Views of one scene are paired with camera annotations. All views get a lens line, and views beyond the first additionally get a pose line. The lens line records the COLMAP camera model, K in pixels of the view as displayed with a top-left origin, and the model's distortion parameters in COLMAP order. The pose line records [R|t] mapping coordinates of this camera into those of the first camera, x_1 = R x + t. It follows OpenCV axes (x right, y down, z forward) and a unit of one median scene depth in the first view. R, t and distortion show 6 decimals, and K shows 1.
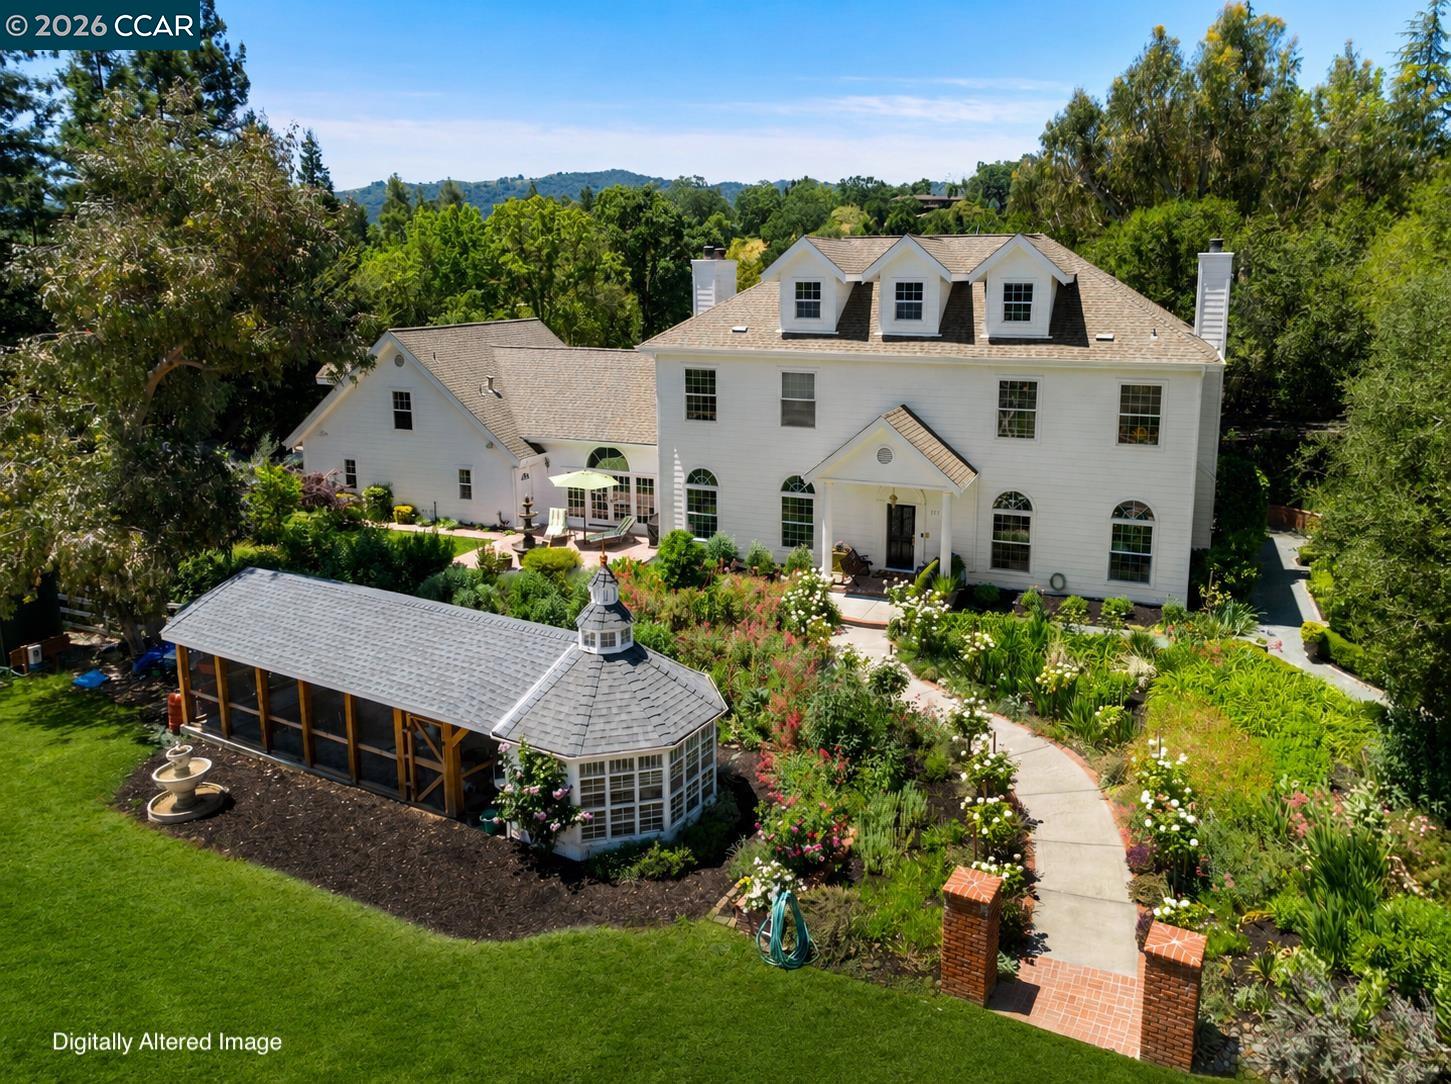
lens RADIAL K [[1032.5, 0, 727.7], [0, 1032.5, 423.9], [0, 0, 1]] dist [0.004240, -0.004934]
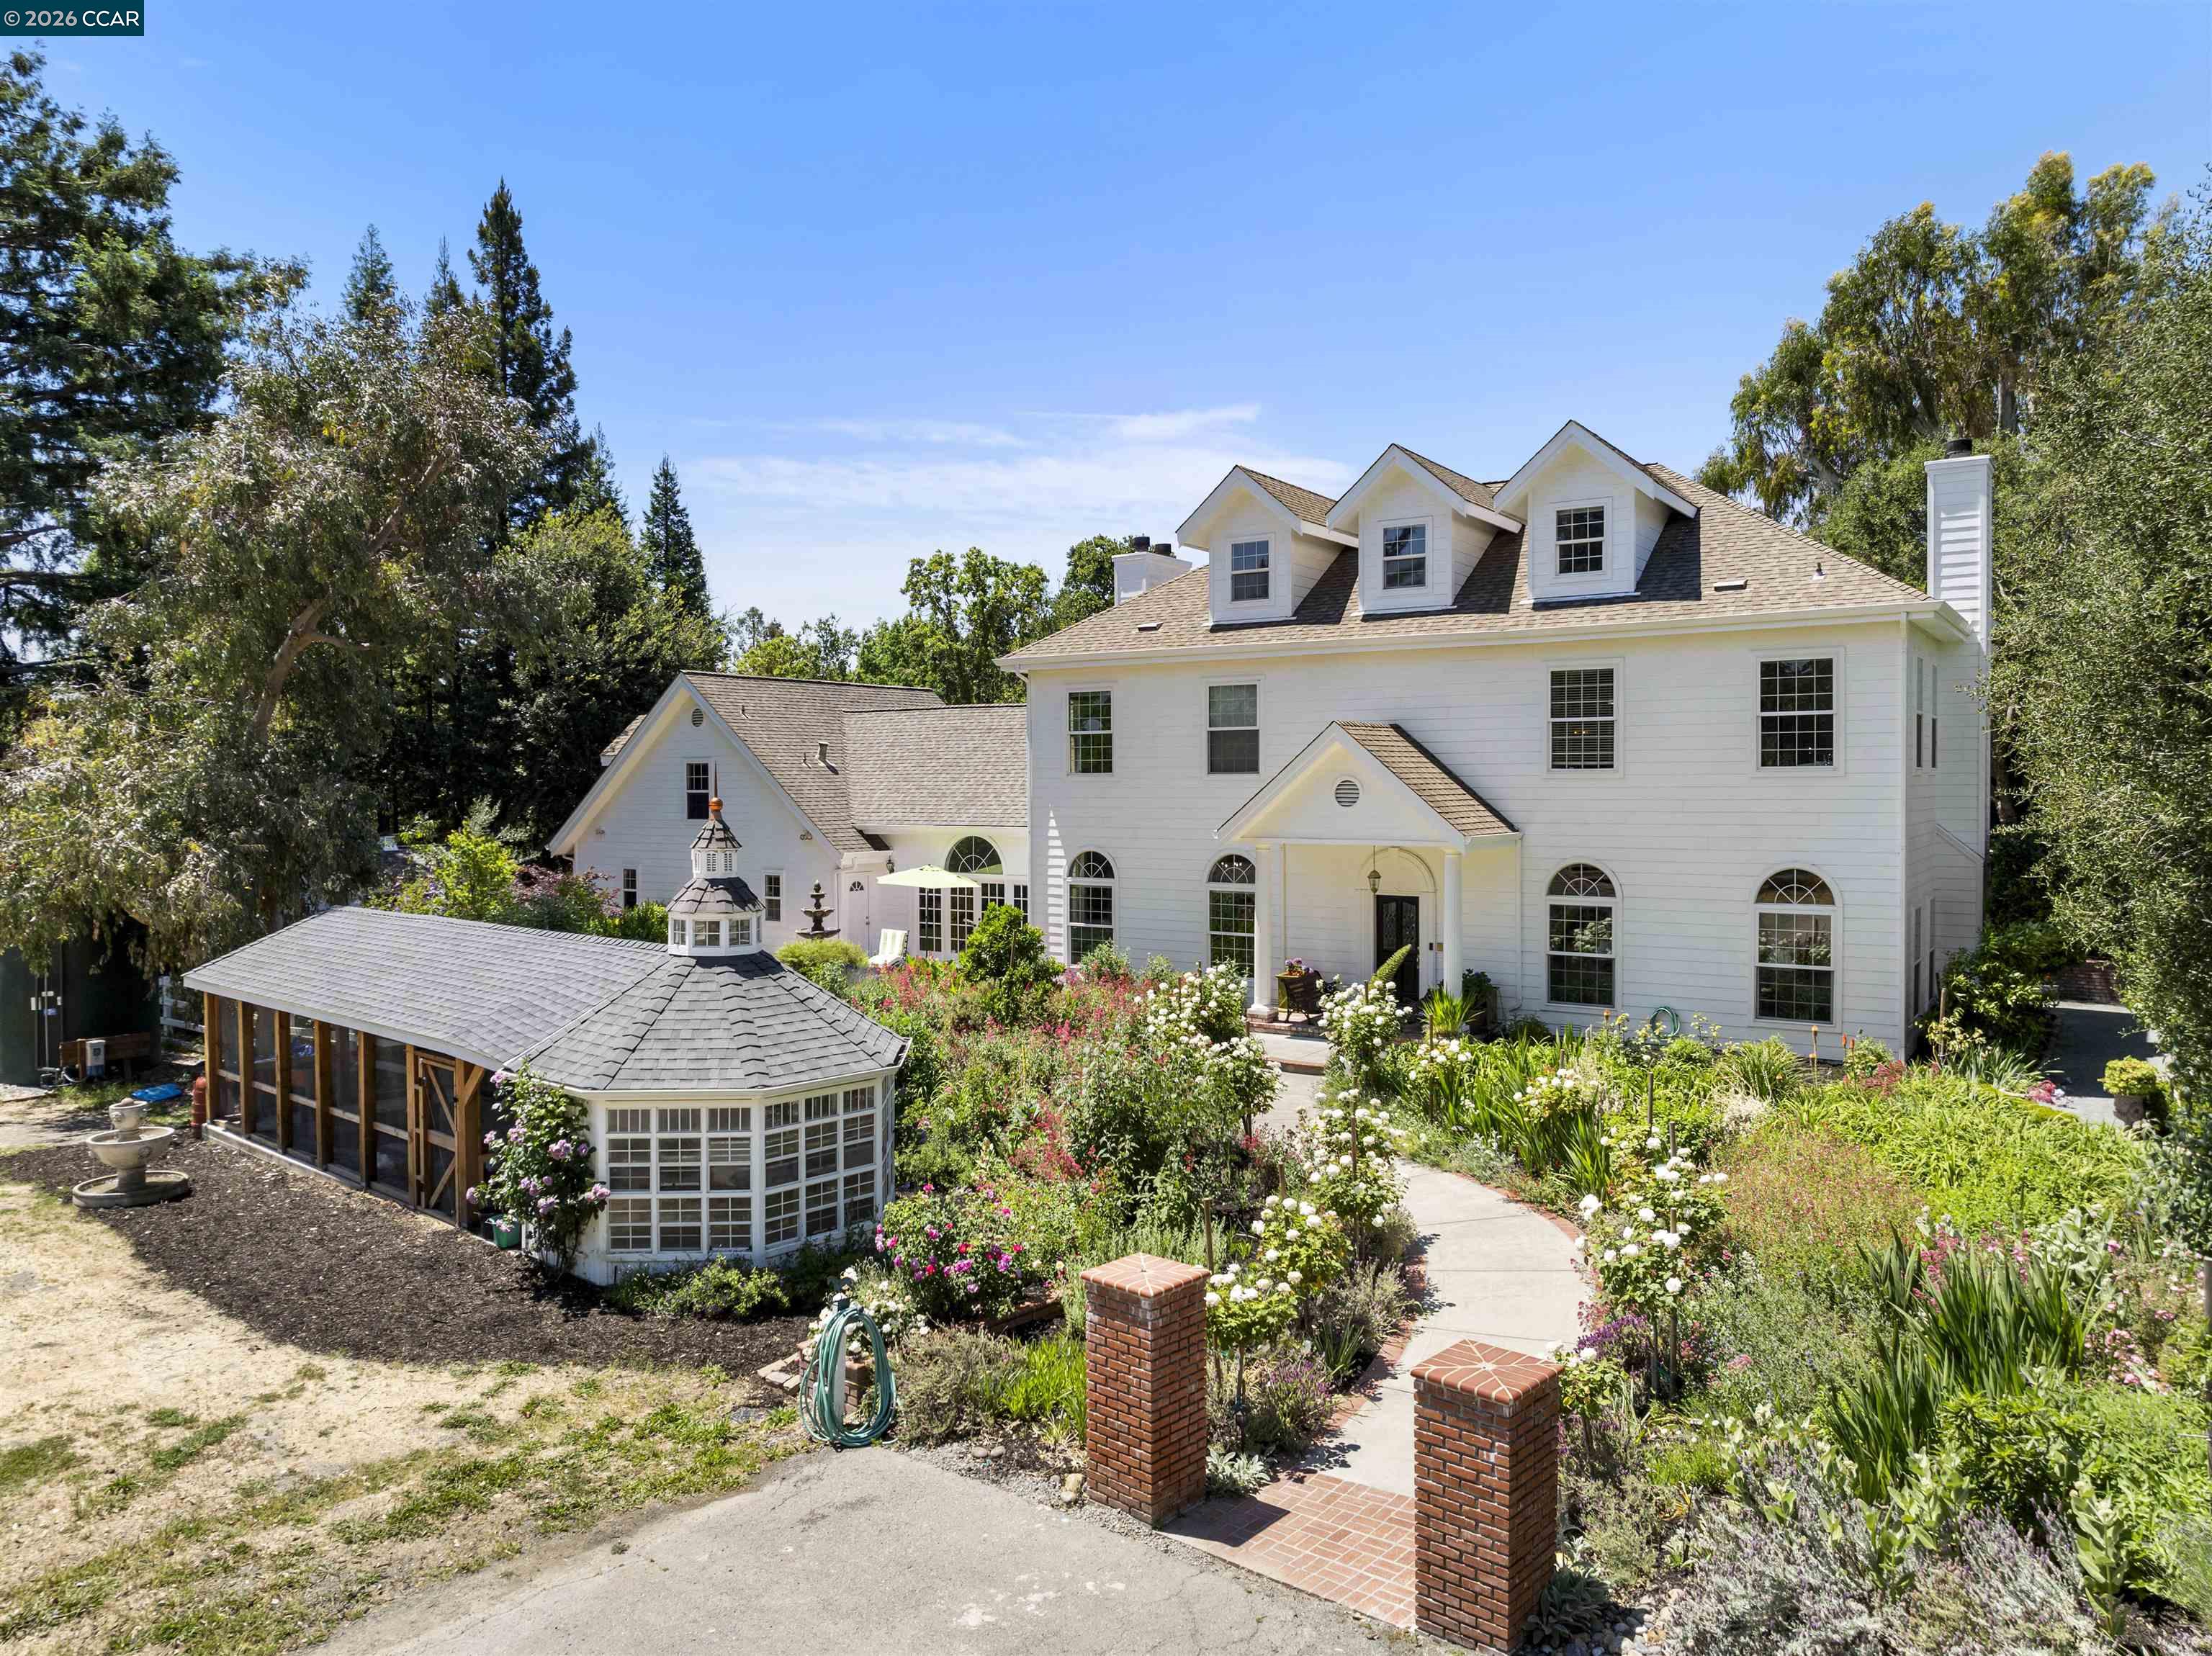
lens RADIAL K [[1508.9, 0, 1091.5], [0, 1508.9, 820.1], [0, 0, 1]] dist [-0.001427, -0.000201]
pose [[0.975404, 0.004538, -0.220378, 0.199378], [-0.036996, 0.988976, -0.143381, 0.176017], [0.217298, 0.148007, 0.964819, 0.127786]]
